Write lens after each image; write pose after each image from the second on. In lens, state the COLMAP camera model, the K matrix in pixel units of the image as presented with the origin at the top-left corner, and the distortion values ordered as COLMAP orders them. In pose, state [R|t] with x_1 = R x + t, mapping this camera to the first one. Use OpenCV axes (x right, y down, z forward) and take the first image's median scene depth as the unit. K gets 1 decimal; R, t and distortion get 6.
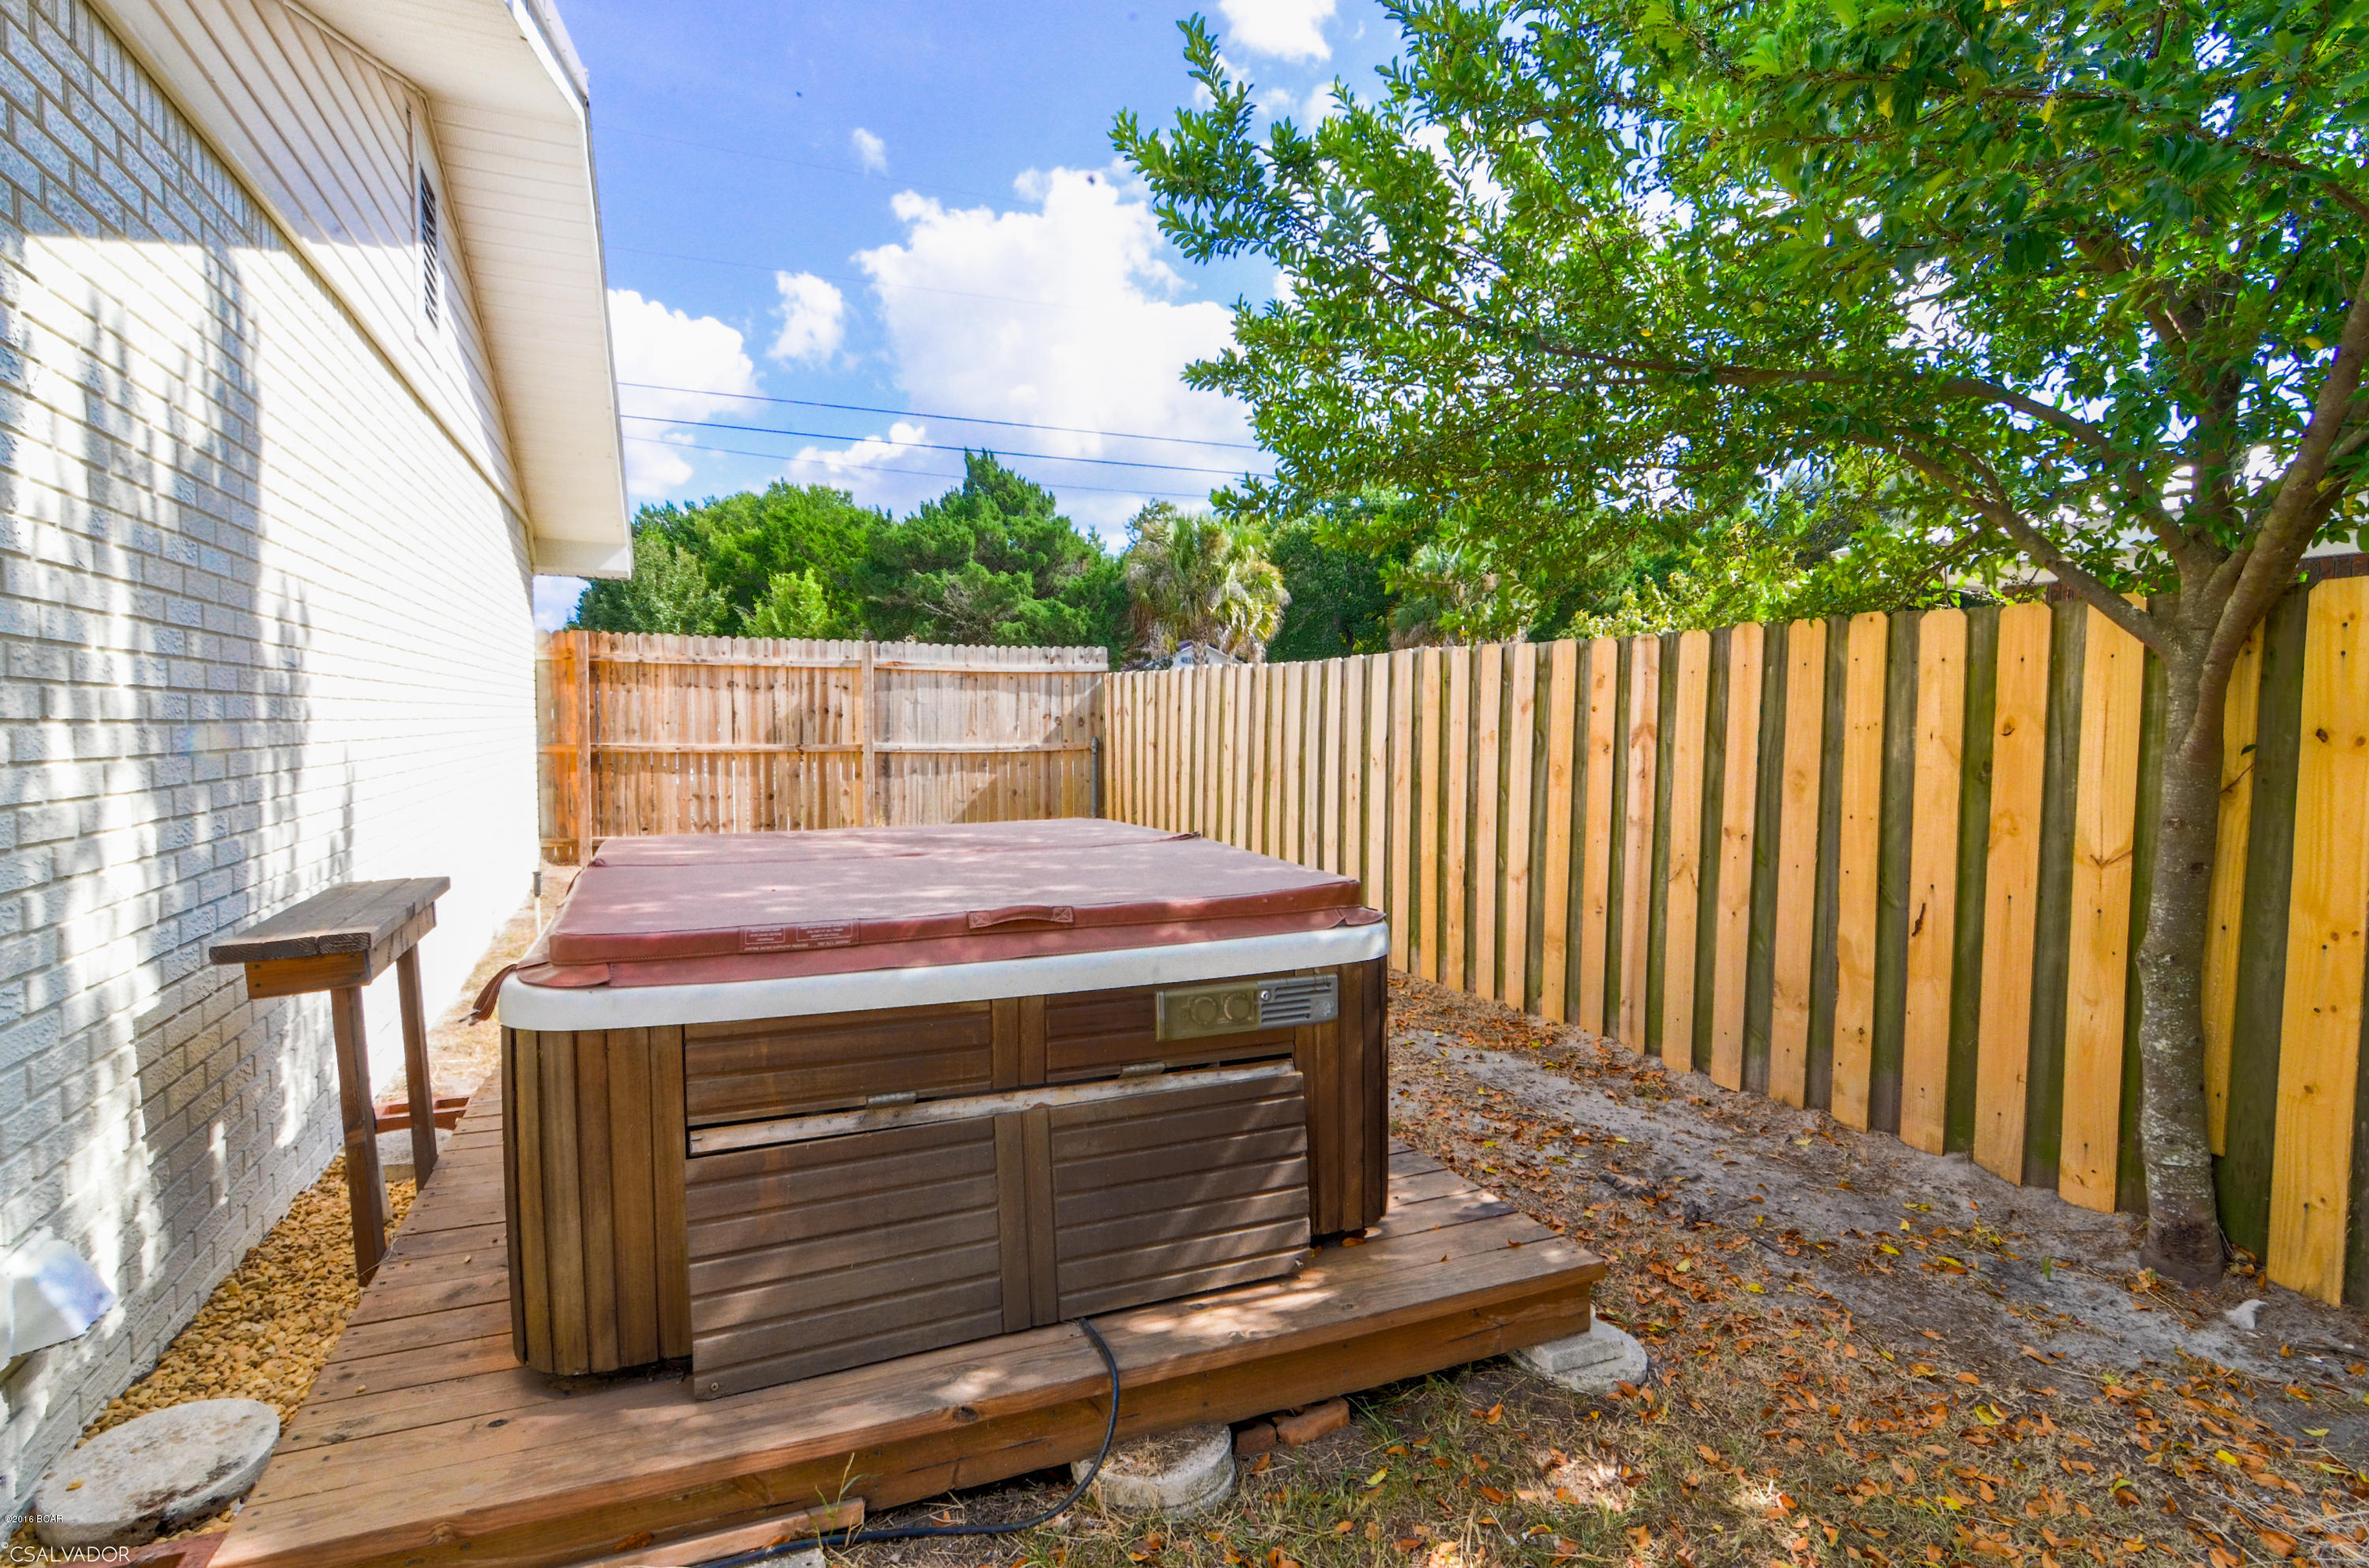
lens RADIAL K [[1178.2, 0, 1184.5], [0, 1178.2, 784.0], [0, 0, 1]] dist [-0.014522, -0.000745]
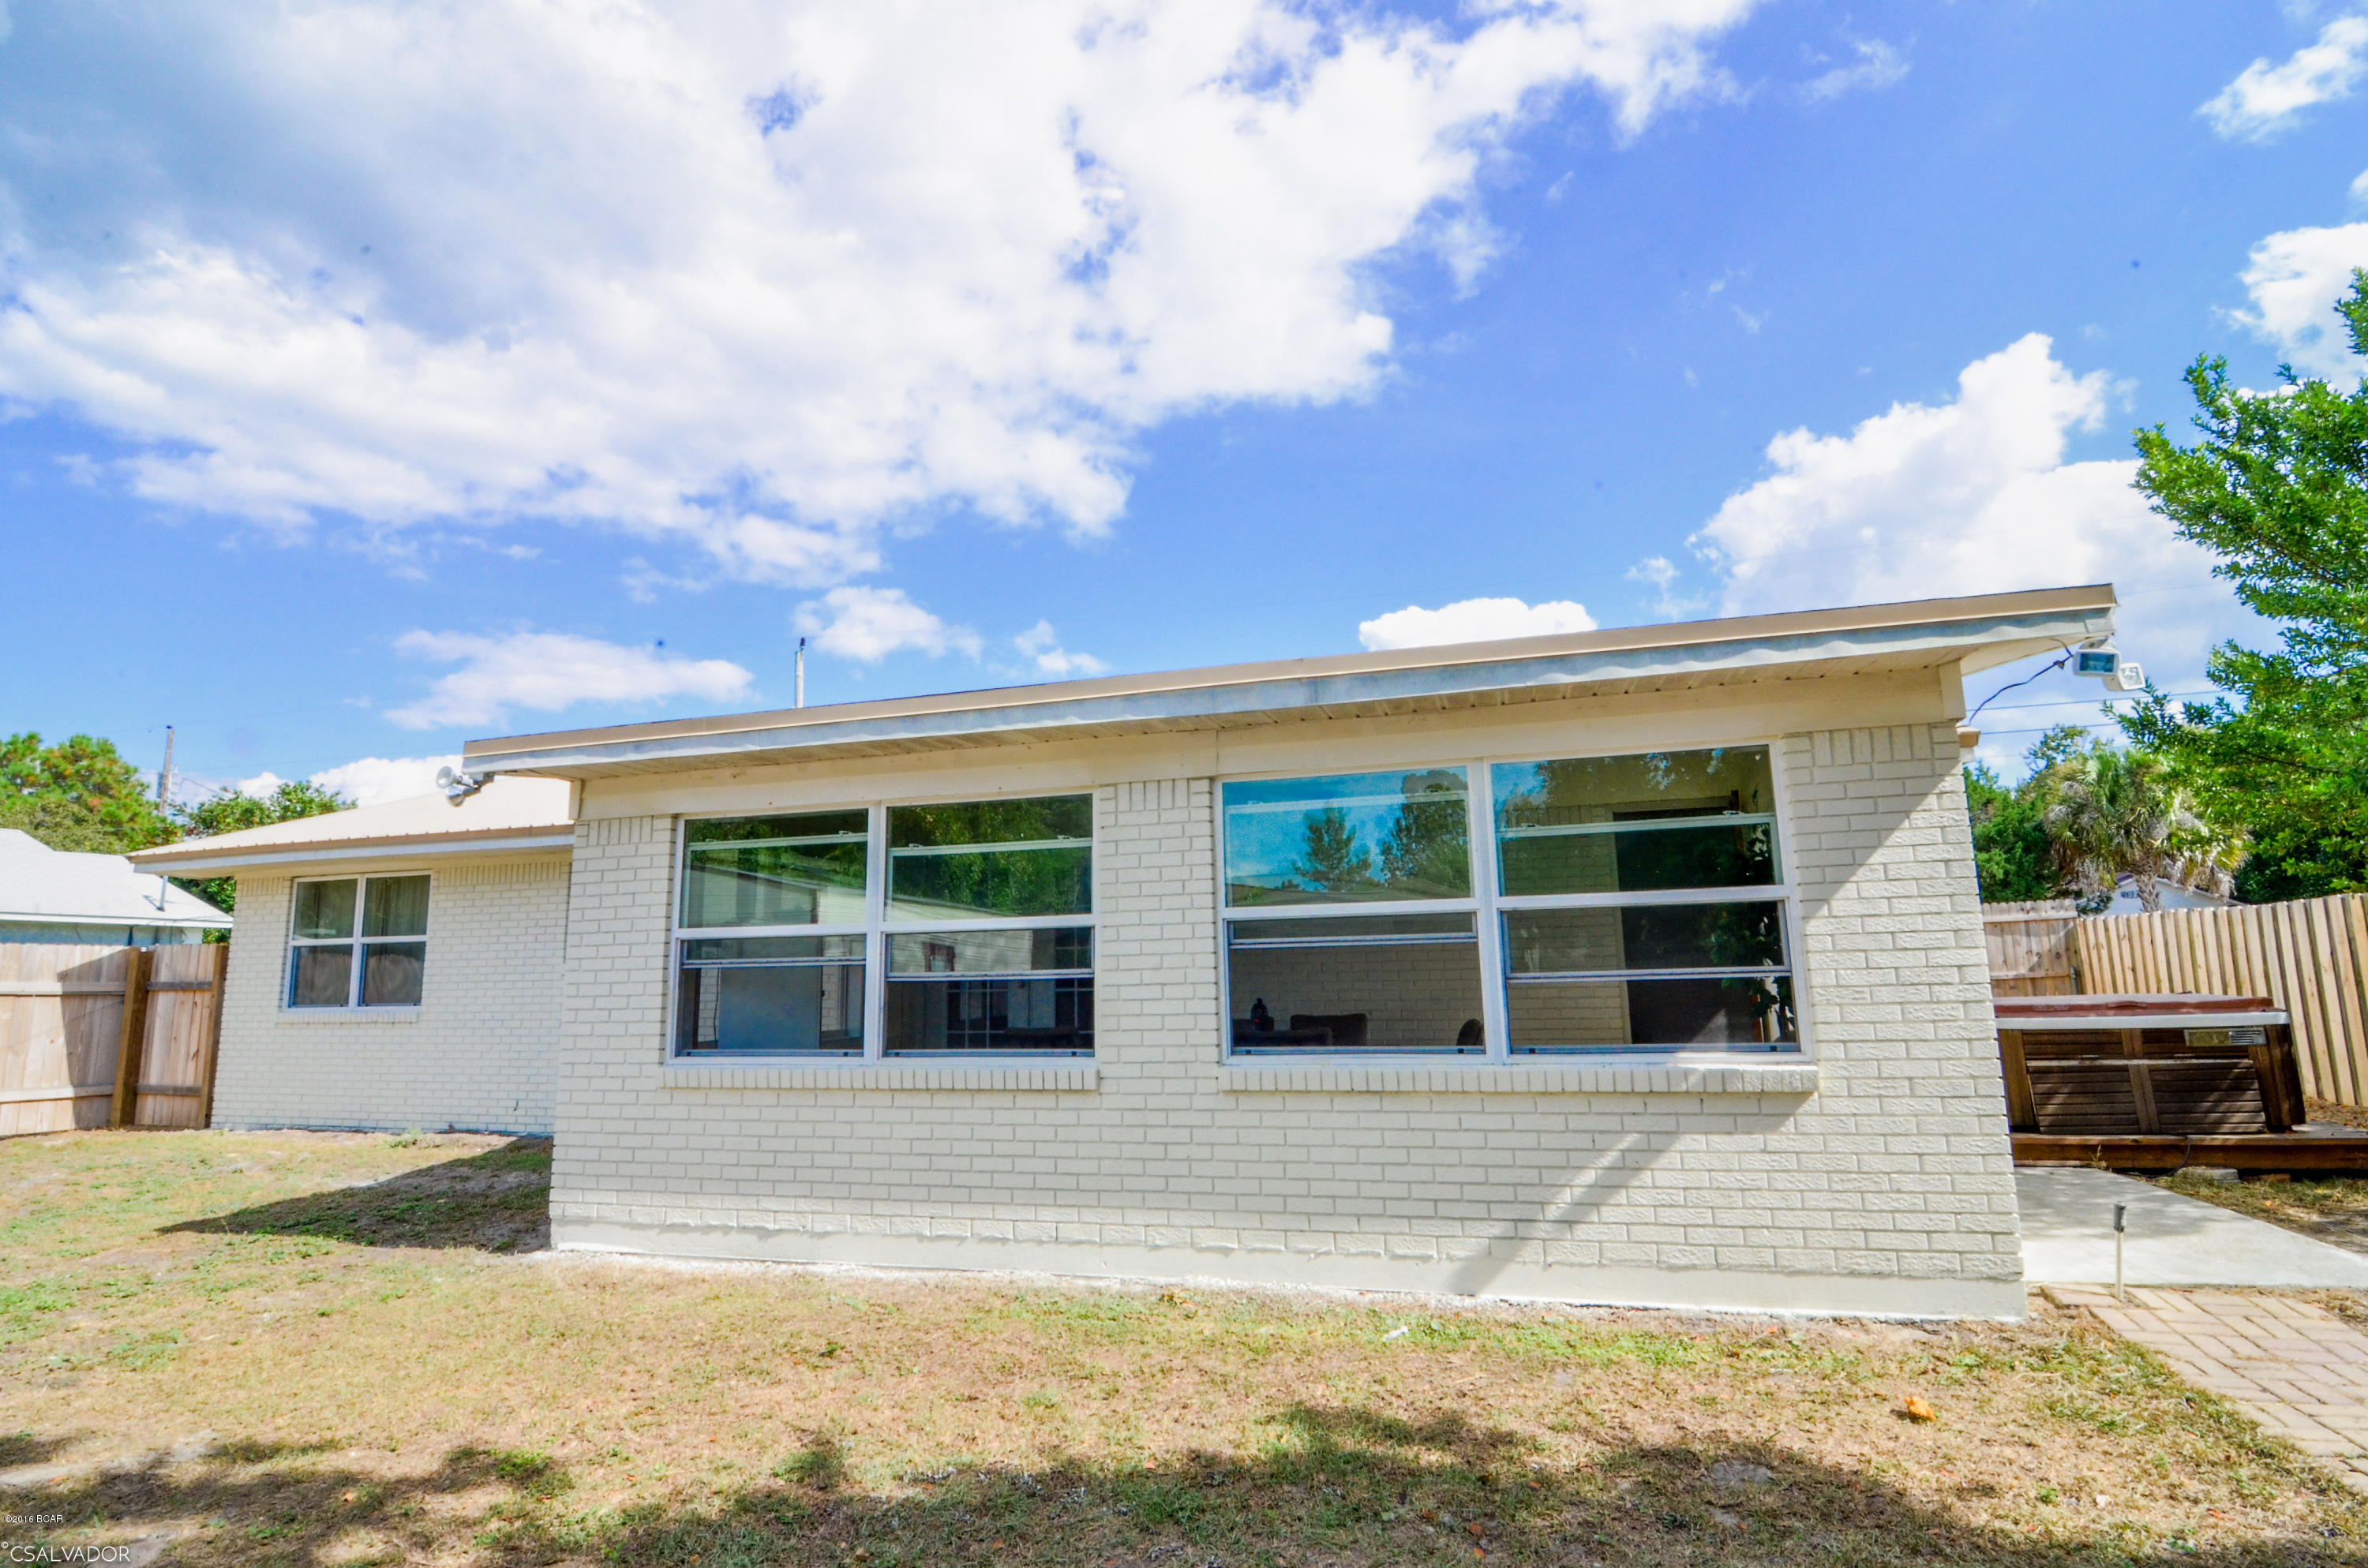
lens RADIAL K [[1177.6, 0, 1184.0], [0, 1177.6, 784.0], [0, 0, 1]] dist [-0.014522, -0.000745]
pose [[0.782148, -0.123412, -0.610748, -0.030338], [-0.011362, 0.977202, -0.212010, 0.051814], [0.622989, 0.172762, 0.762914, -0.702809]]
